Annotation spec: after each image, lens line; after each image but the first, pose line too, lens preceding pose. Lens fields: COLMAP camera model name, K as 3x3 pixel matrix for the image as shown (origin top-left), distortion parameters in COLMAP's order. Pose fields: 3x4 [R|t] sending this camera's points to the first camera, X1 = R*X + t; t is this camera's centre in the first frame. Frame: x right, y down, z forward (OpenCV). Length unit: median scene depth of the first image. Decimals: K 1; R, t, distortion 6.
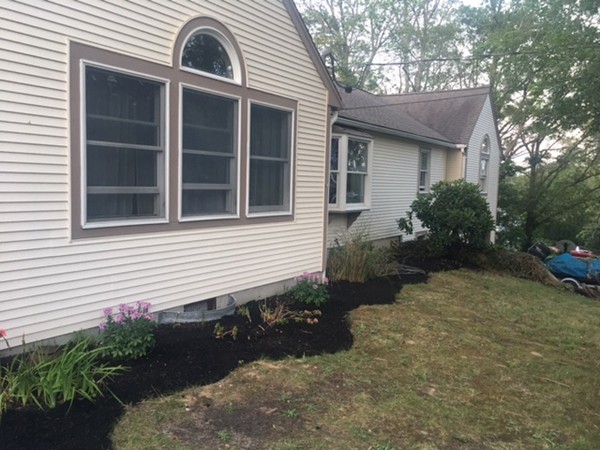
lens RADIAL K [[510.9, 0, 309.4], [0, 510.9, 218.2], [0, 0, 1]] dist [0.079749, -0.099240]
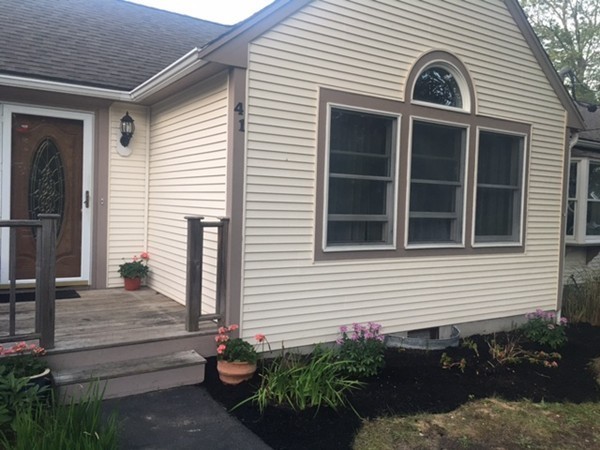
lens RADIAL K [[510.9, 0, 301.5], [0, 510.9, 218.7], [0, 0, 1]] dist [0.079749, -0.099240]
pose [[0.914404, 0.013448, -0.404580, -0.025368], [-0.035055, 0.998324, -0.046046, 0.001023], [0.403282, 0.056288, 0.913343, -0.026555]]
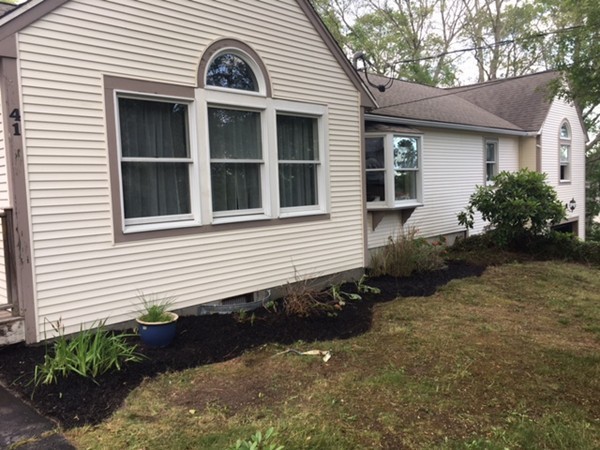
lens RADIAL K [[510.9, 0, 297.5], [0, 510.9, 223.0], [0, 0, 1]] dist [0.079749, -0.099240]
pose [[0.979172, -0.051600, -0.196367, 0.132672], [0.051794, 0.998649, -0.004154, 0.016159], [0.196316, -0.006103, 0.980522, -0.051888]]
